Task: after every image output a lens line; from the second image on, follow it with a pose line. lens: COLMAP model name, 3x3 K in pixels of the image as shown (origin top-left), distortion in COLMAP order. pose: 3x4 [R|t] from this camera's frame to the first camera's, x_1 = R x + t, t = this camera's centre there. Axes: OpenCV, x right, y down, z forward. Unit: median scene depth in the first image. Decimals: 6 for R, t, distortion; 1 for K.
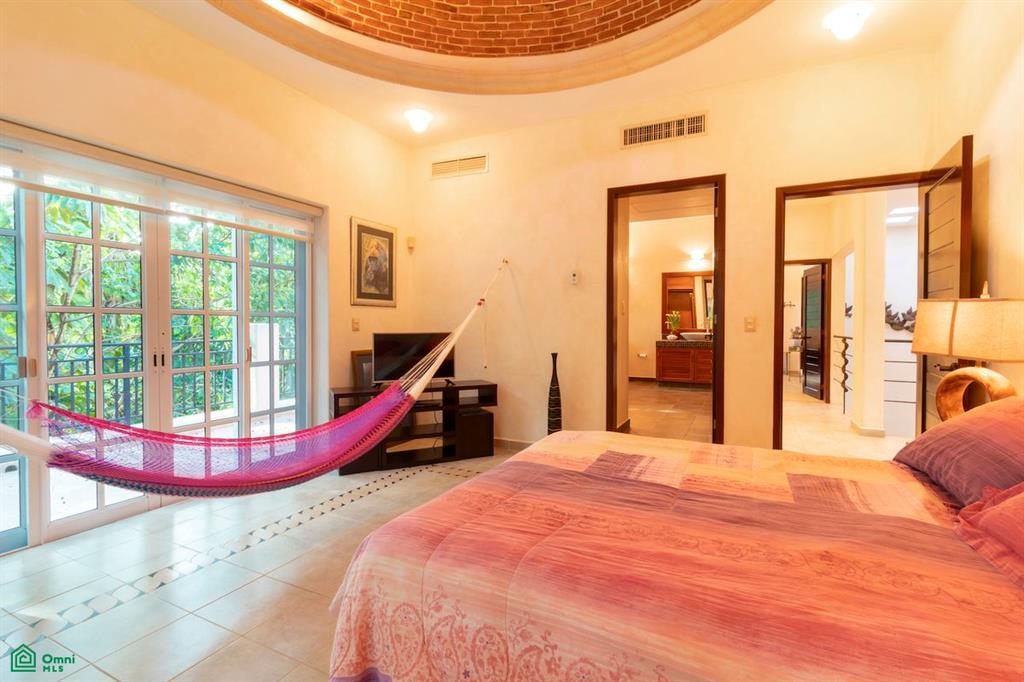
lens RADIAL K [[474.5, 0, 518.2], [0, 474.5, 331.3], [0, 0, 1]] dist [0.002342, 0.000325]
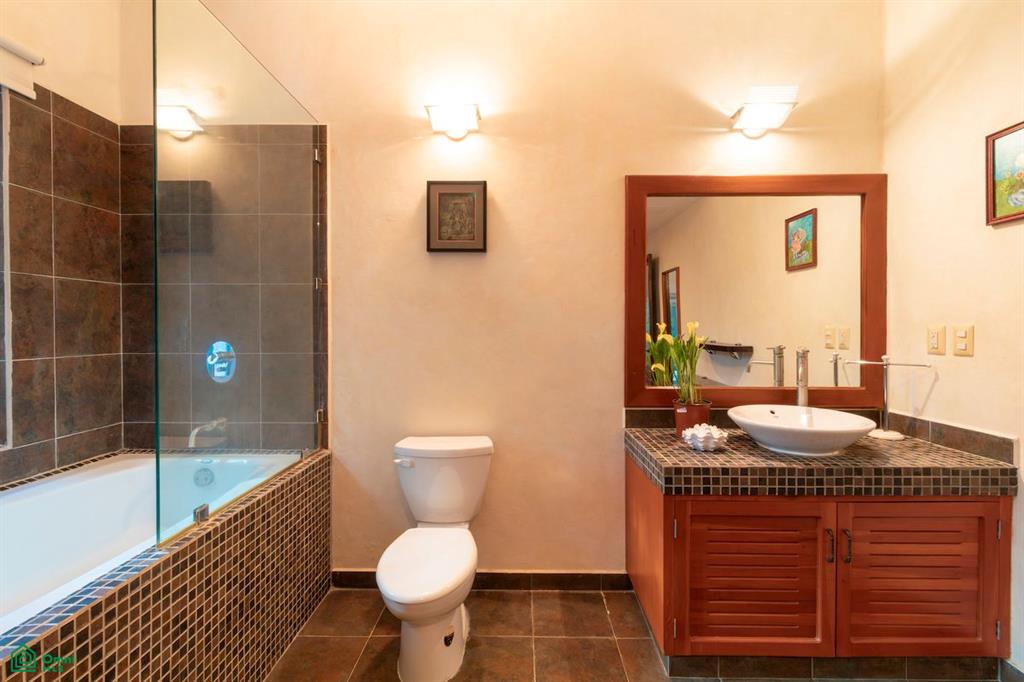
lens RADIAL K [[474.5, 0, 518.2], [0, 474.5, 331.3], [0, 0, 1]] dist [0.002342, 0.000325]
pose [[0.900802, -0.006927, 0.434175, 0.146994], [0.011757, 0.999895, -0.008439, -0.038855], [-0.434071, 0.012706, 0.900789, 0.860016]]
